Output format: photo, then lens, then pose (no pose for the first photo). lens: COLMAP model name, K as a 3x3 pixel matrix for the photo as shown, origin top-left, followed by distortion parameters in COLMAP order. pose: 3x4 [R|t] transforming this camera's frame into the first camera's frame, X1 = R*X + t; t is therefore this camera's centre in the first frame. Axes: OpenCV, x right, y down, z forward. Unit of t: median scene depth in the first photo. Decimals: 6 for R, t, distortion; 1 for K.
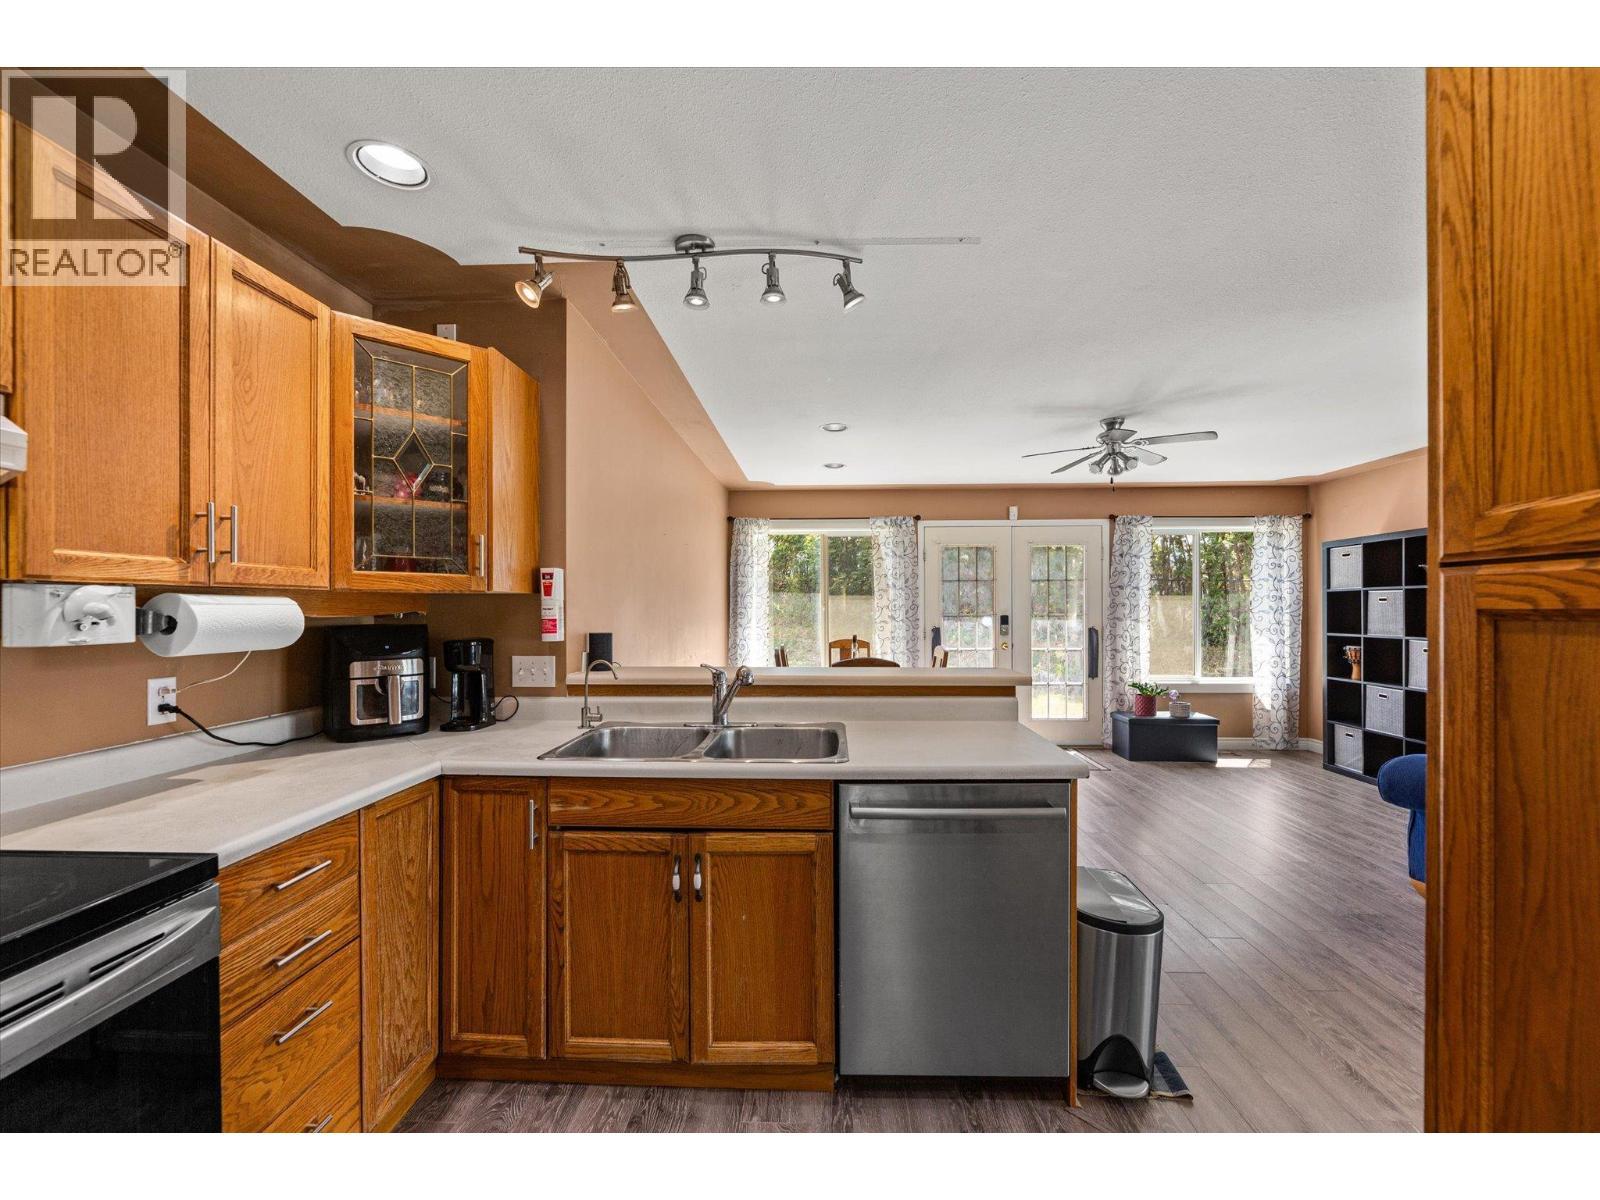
lens RADIAL K [[648.1, 0, 794.5], [0, 648.1, 603.8], [0, 0, 1]] dist [-0.000007, -0.000113]
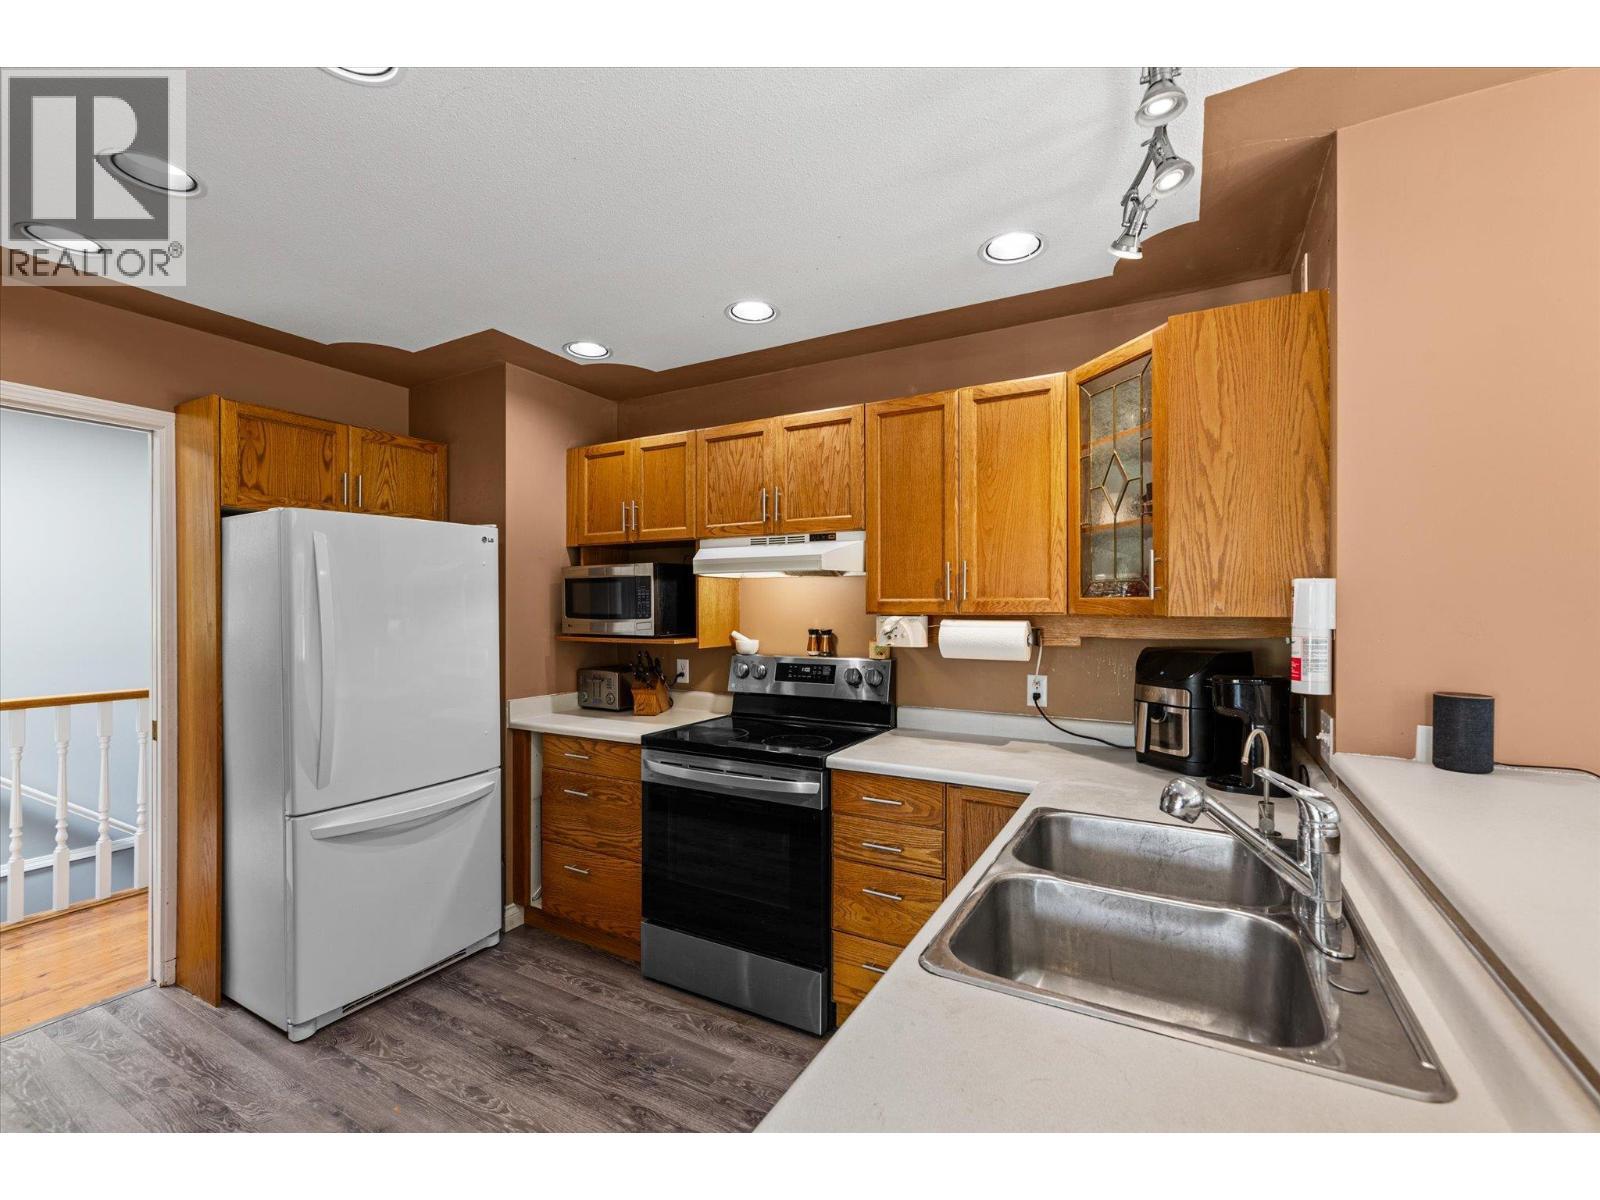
lens RADIAL K [[648.1, 0, 794.5], [0, 648.1, 603.8], [0, 0, 1]] dist [-0.000007, -0.000113]
pose [[-0.476919, 0.003648, -0.878940, 0.593068], [0.007051, 0.999975, 0.000324, -0.052887], [0.878919, -0.006042, -0.476932, 1.293293]]
